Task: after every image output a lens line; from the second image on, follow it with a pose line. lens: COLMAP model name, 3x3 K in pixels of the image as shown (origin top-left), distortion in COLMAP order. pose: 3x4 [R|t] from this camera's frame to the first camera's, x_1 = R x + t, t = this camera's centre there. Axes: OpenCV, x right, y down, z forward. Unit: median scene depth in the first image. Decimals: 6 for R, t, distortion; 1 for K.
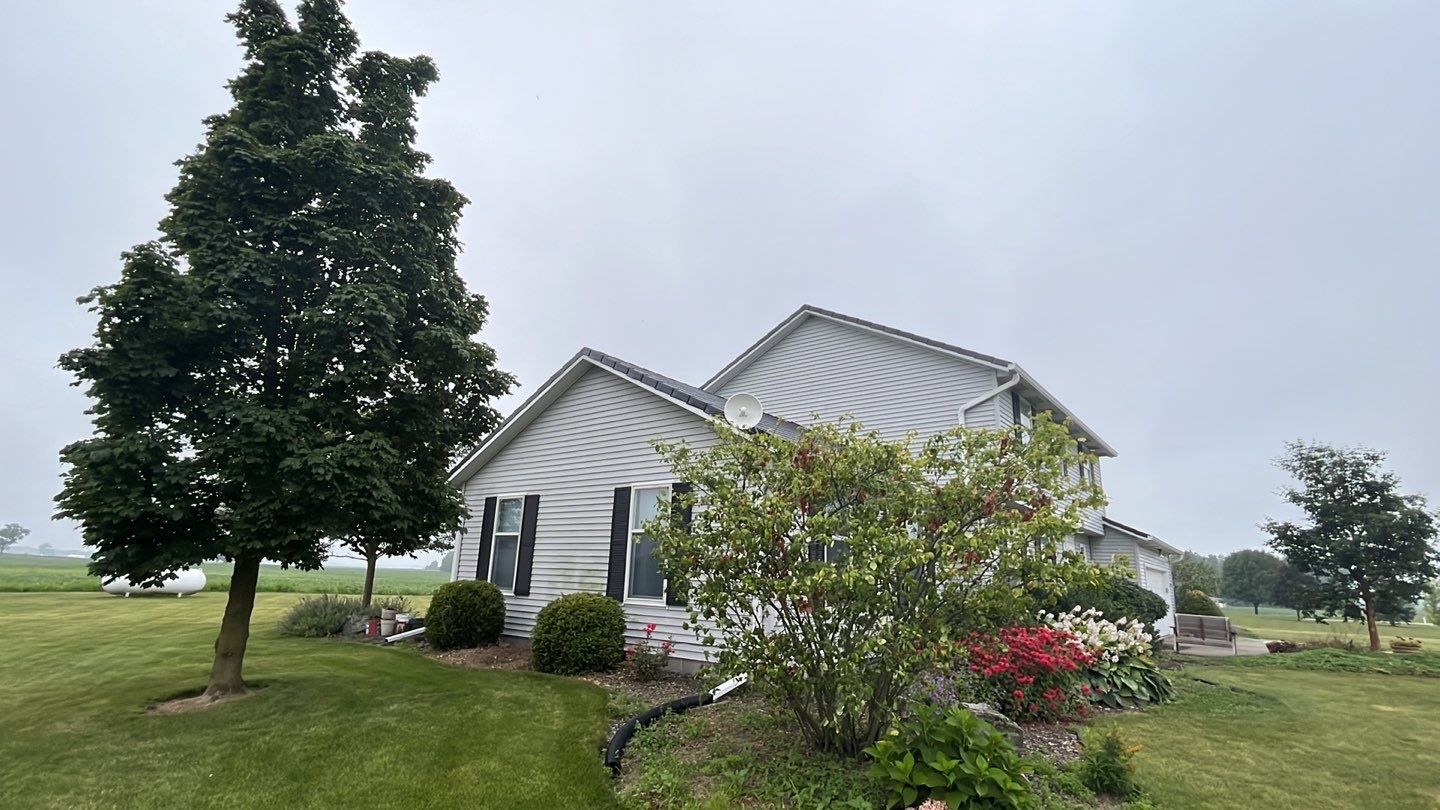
lens RADIAL K [[658.8, 0, 720.0], [0, 658.8, 405.0], [0, 0, 1]] dist [-0.008994, 0.000060]
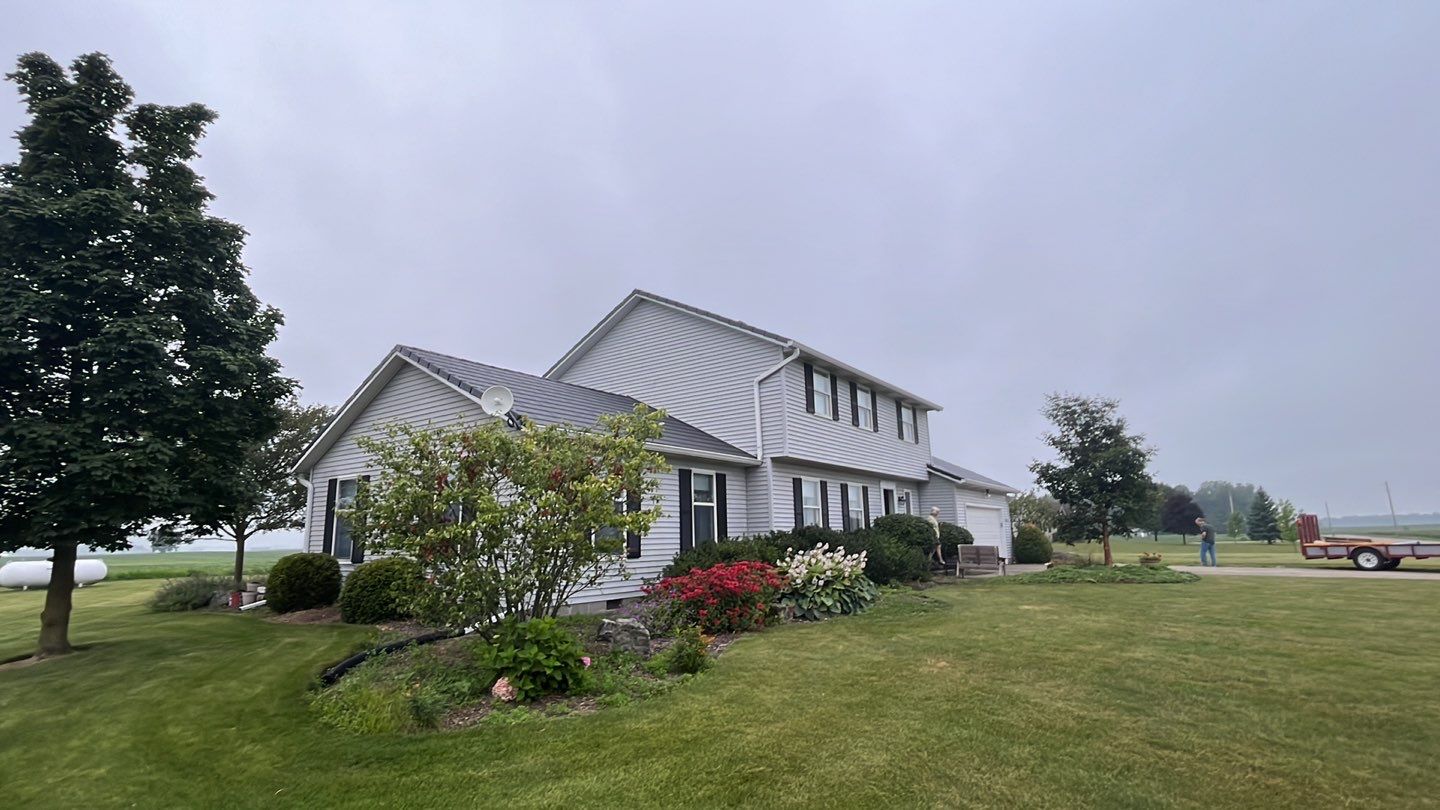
lens RADIAL K [[658.8, 0, 720.0], [0, 658.8, 405.0], [0, 0, 1]] dist [-0.008994, 0.000060]
pose [[0.996519, -0.046944, 0.068894, 0.345192], [0.042735, 0.997202, 0.061342, -0.038428], [-0.071581, -0.058184, 0.995736, -0.225608]]
